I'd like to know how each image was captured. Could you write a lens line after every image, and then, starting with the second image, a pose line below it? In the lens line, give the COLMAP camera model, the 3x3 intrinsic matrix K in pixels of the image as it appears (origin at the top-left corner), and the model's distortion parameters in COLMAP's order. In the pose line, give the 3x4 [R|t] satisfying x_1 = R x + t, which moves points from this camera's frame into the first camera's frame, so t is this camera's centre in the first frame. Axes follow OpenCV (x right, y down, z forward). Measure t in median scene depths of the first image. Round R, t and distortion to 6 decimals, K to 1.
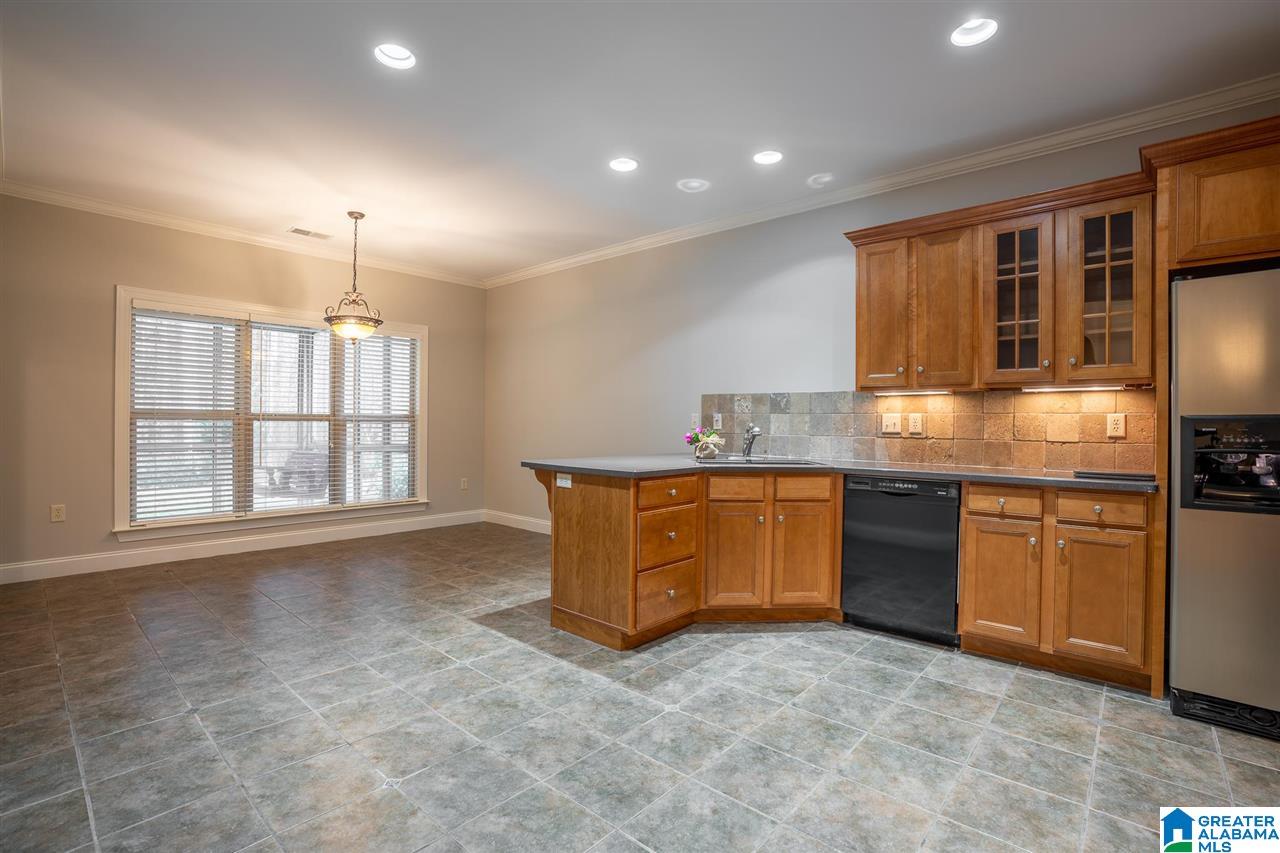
lens RADIAL K [[585.2, 0, 660.4], [0, 585.2, 414.6], [0, 0, 1]] dist [-0.049308, 0.013613]
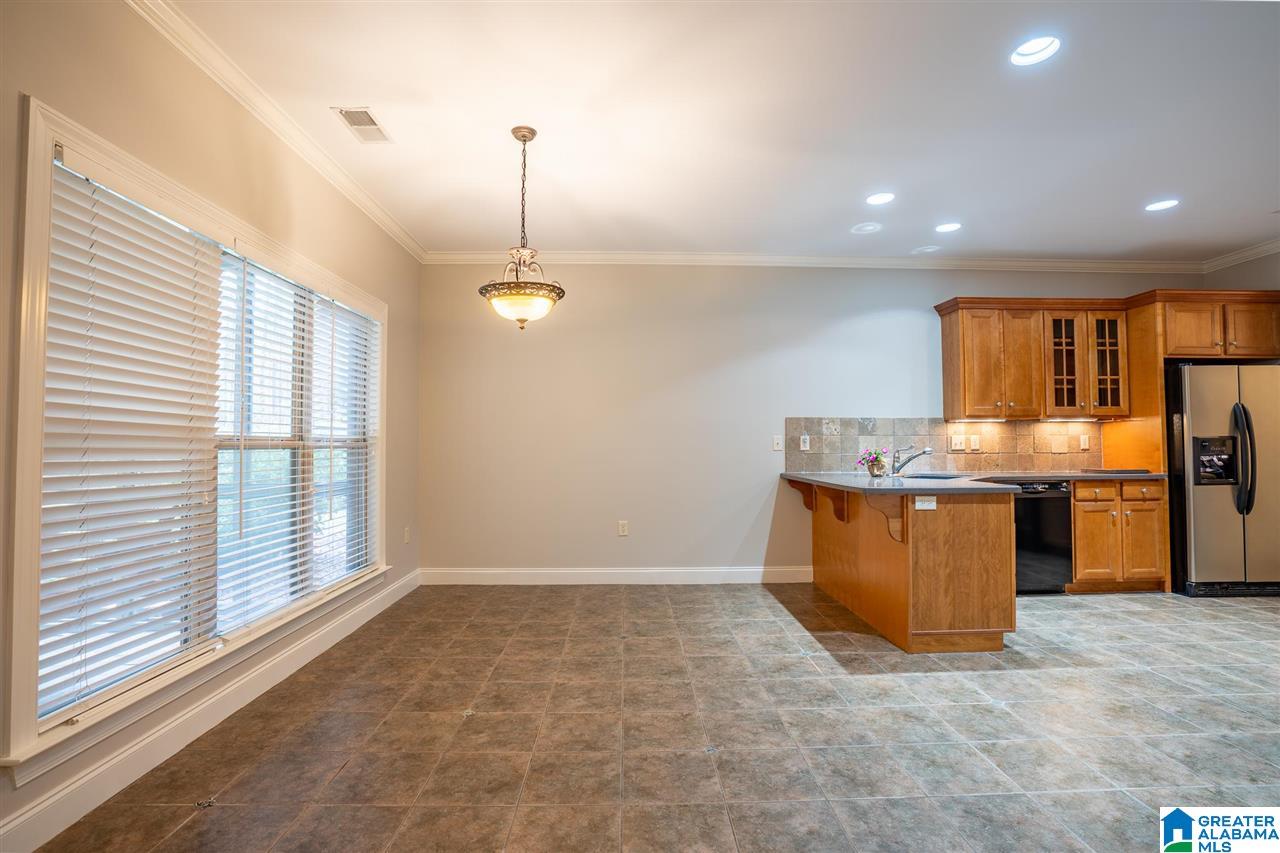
lens RADIAL K [[585.2, 0, 606.9], [0, 585.2, 421.6], [0, 0, 1]] dist [-0.049308, 0.013613]
pose [[0.742603, 0.015164, 0.669560, -1.288948], [0.000790, 0.999723, -0.023518, -0.003764], [-0.669731, 0.017993, 0.742385, 0.655248]]
